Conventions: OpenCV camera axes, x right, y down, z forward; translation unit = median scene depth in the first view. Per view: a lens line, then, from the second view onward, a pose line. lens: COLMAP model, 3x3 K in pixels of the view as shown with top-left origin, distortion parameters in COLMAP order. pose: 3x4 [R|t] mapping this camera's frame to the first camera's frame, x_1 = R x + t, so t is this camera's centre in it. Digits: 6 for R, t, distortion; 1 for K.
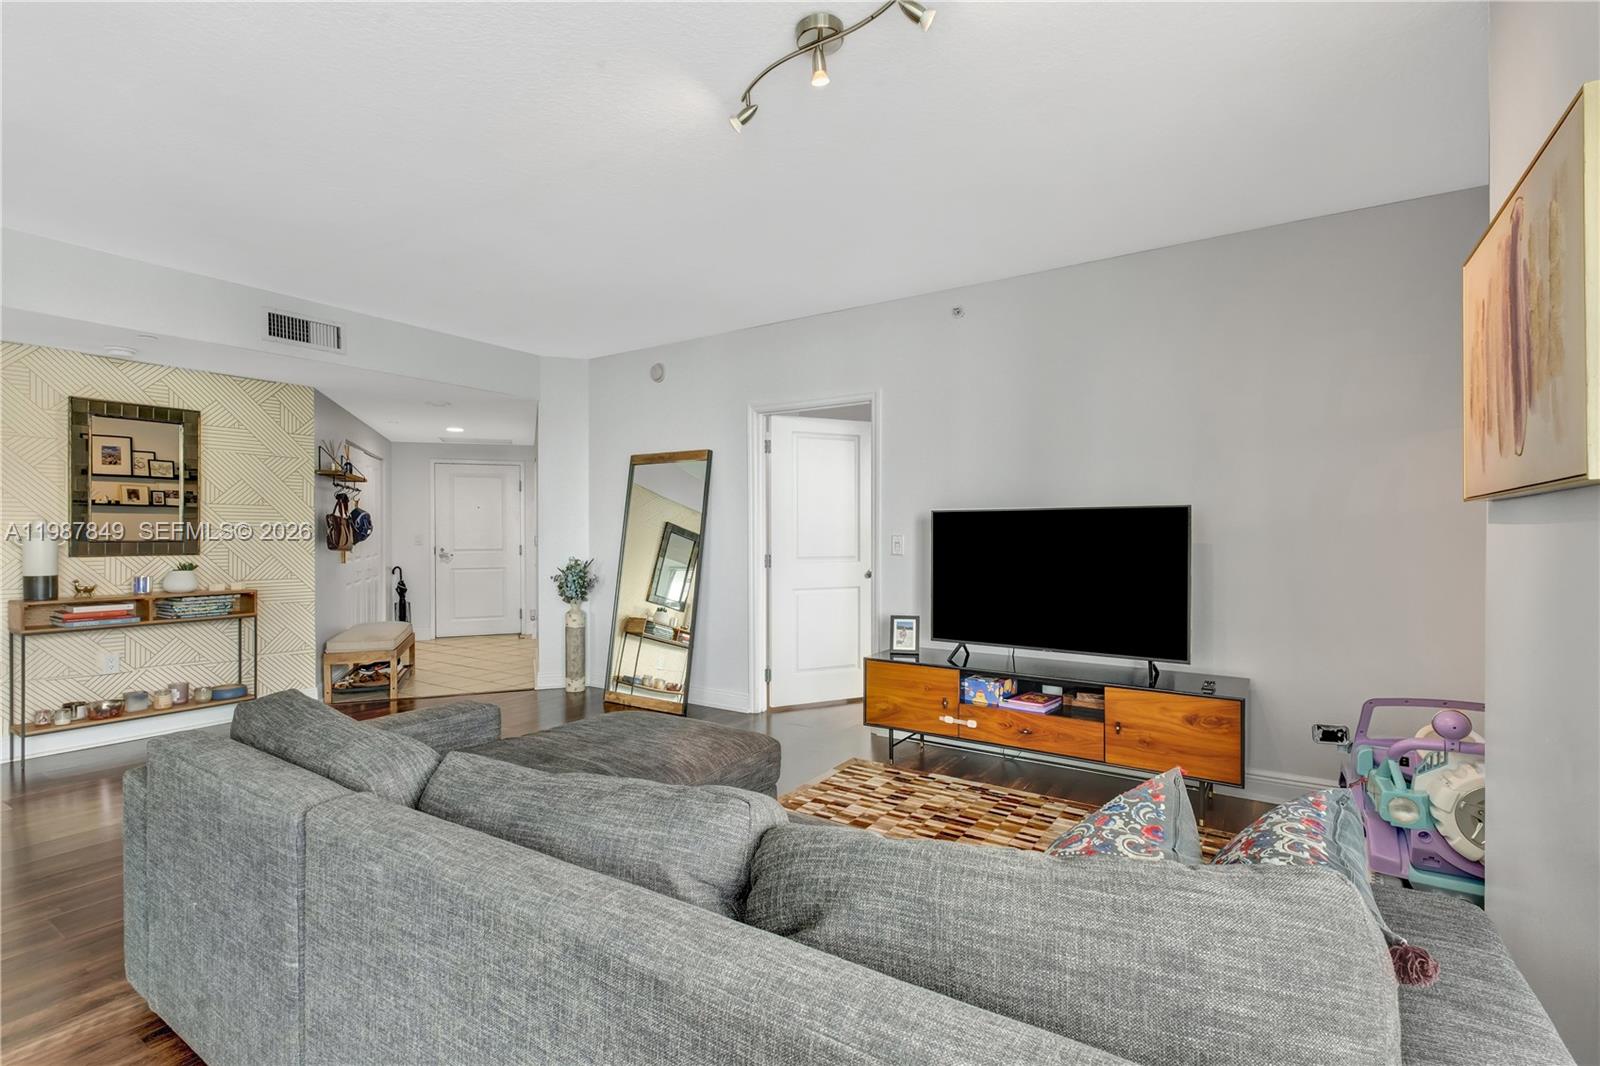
lens RADIAL K [[747.4, 0, 800.0], [0, 747.4, 533.0], [0, 0, 1]] dist [-0.002988, -0.001834]
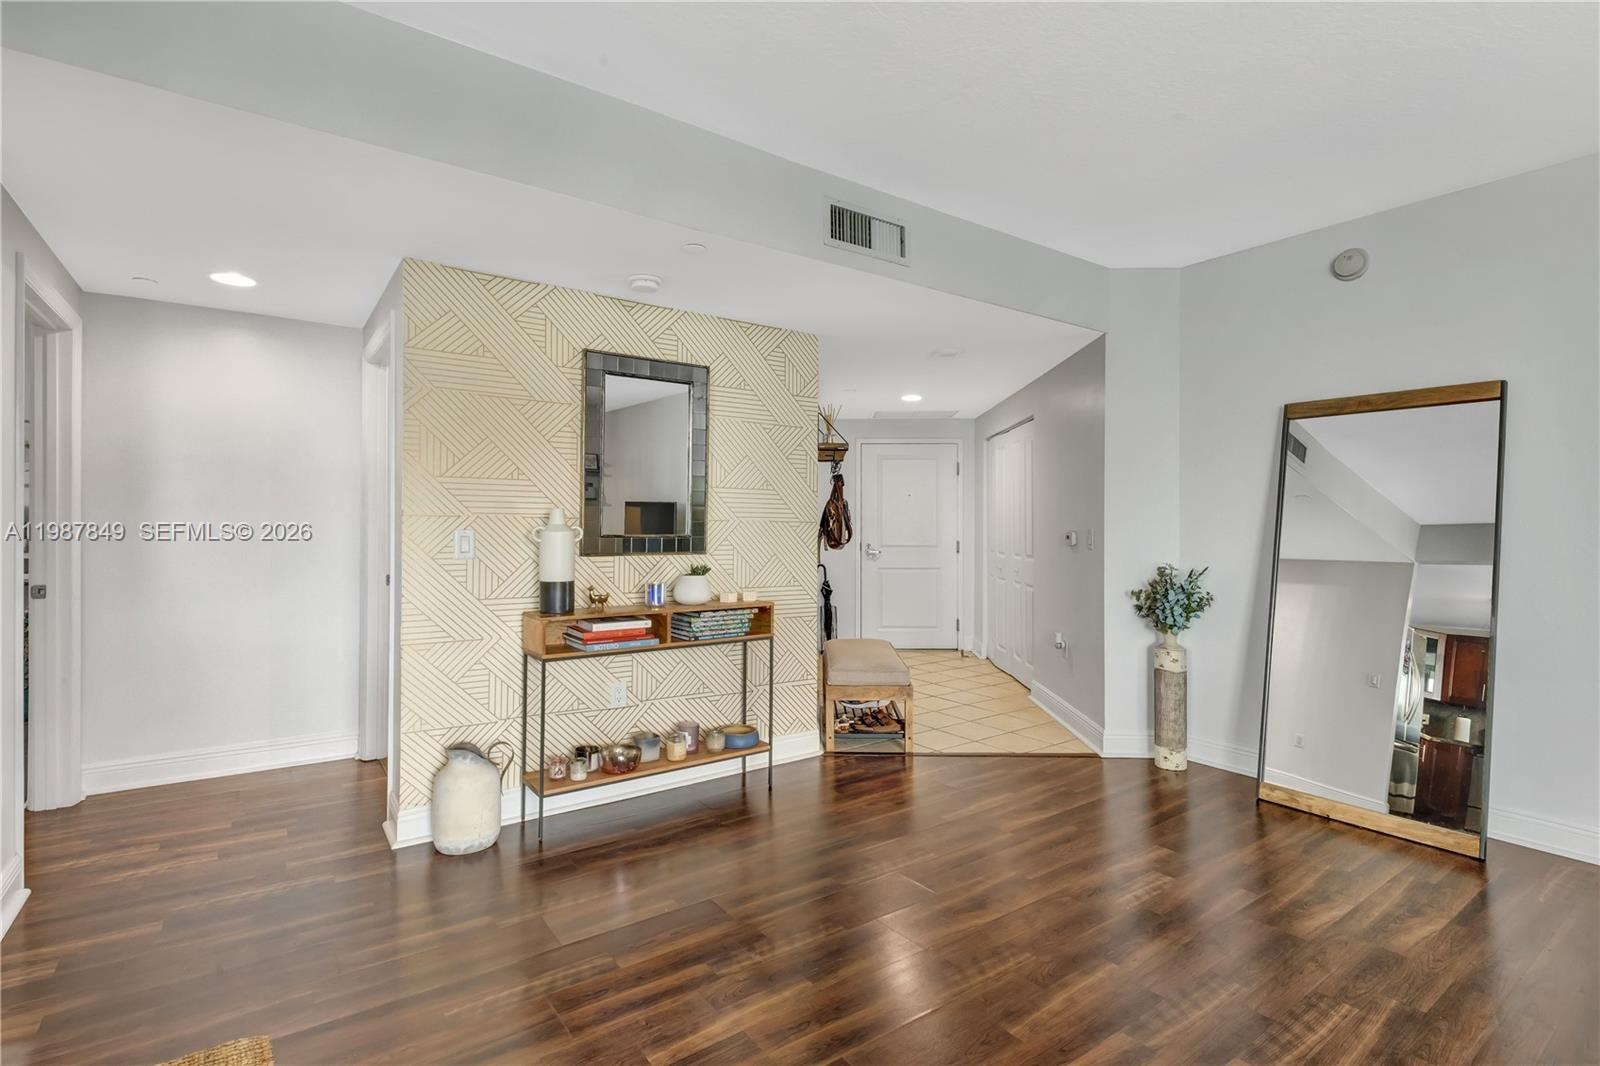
lens RADIAL K [[729.8, 0, 797.6], [0, 729.8, 511.8], [0, 0, 1]] dist [0.001612, -0.001380]
pose [[0.938653, -0.002778, -0.344853, -0.492334], [-0.003738, 0.999827, -0.018227, -0.000729], [0.344844, 0.018398, 0.938480, 0.352320]]
